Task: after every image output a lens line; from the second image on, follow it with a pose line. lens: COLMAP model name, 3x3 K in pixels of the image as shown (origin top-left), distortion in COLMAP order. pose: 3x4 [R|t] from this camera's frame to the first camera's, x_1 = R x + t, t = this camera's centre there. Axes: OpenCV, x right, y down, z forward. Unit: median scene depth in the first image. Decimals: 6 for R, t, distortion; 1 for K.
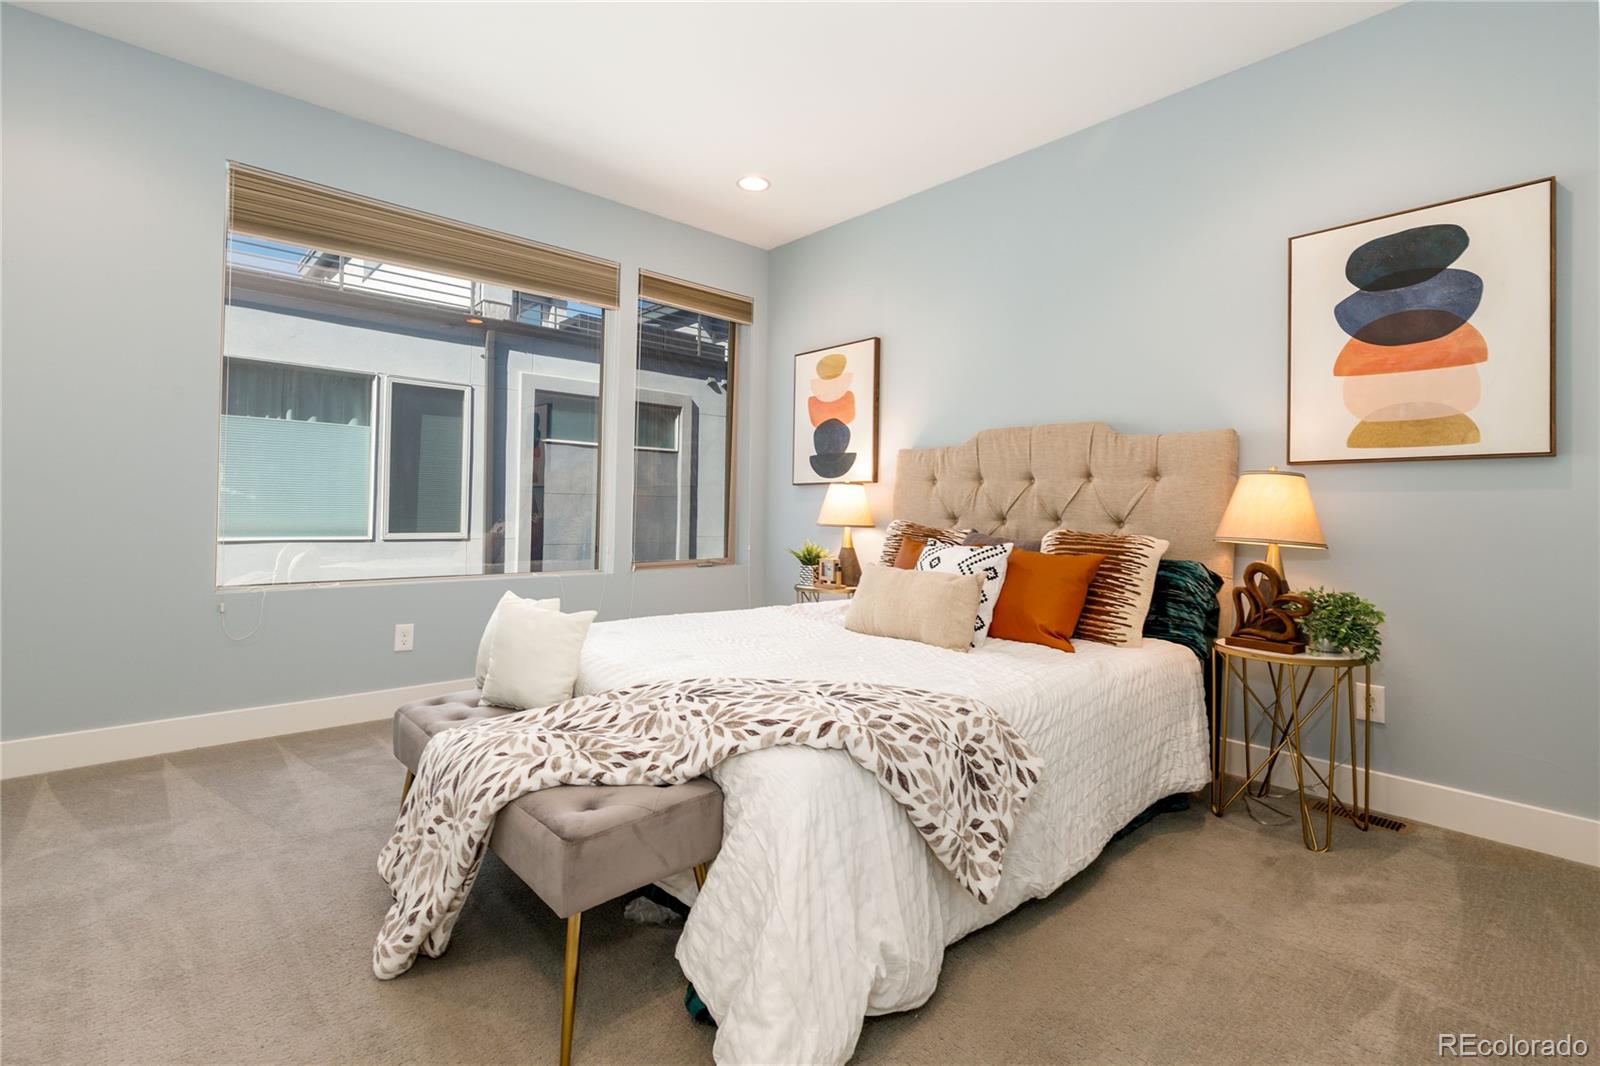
lens RADIAL K [[746.7, 0, 803.1], [0, 746.7, 499.1], [0, 0, 1]] dist [0.008539, 0.000049]
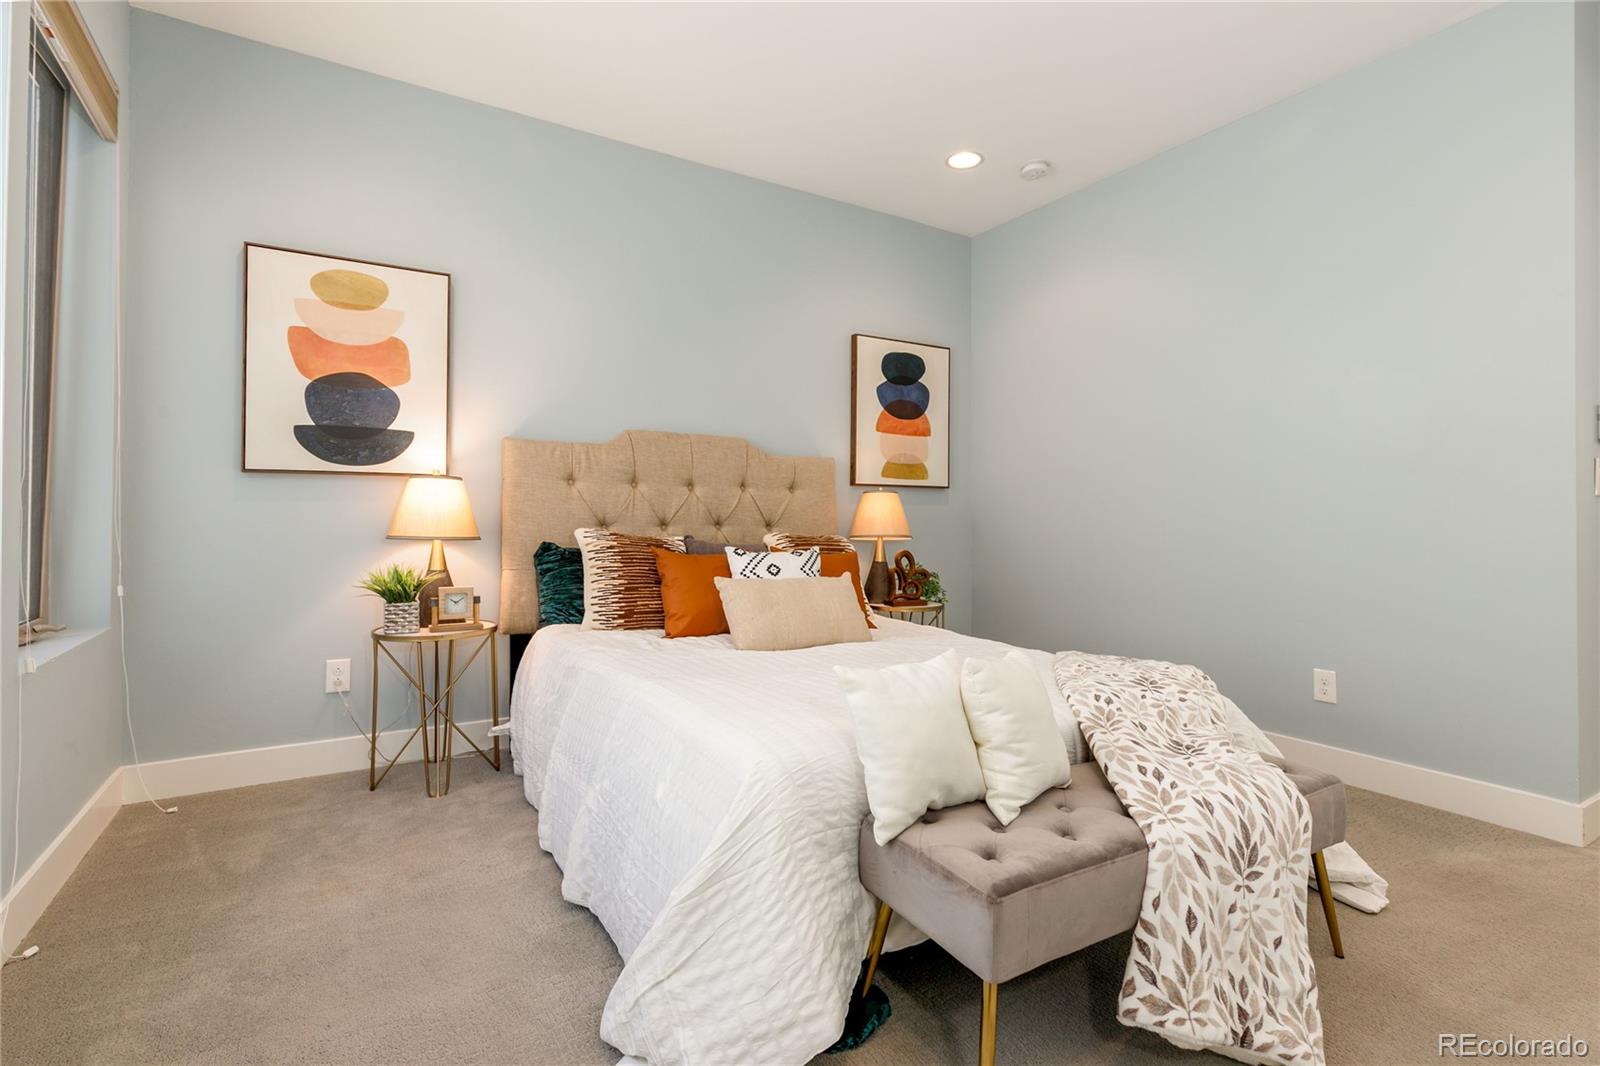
lens RADIAL K [[755.7, 0, 804.2], [0, 755.7, 515.7], [0, 0, 1]] dist [0.002503, 0.001066]
pose [[0.197610, -0.006130, 0.980261, -0.846501], [-0.020589, 0.999734, 0.010402, 0.001102], [-0.980064, -0.022239, 0.197432, 0.790818]]
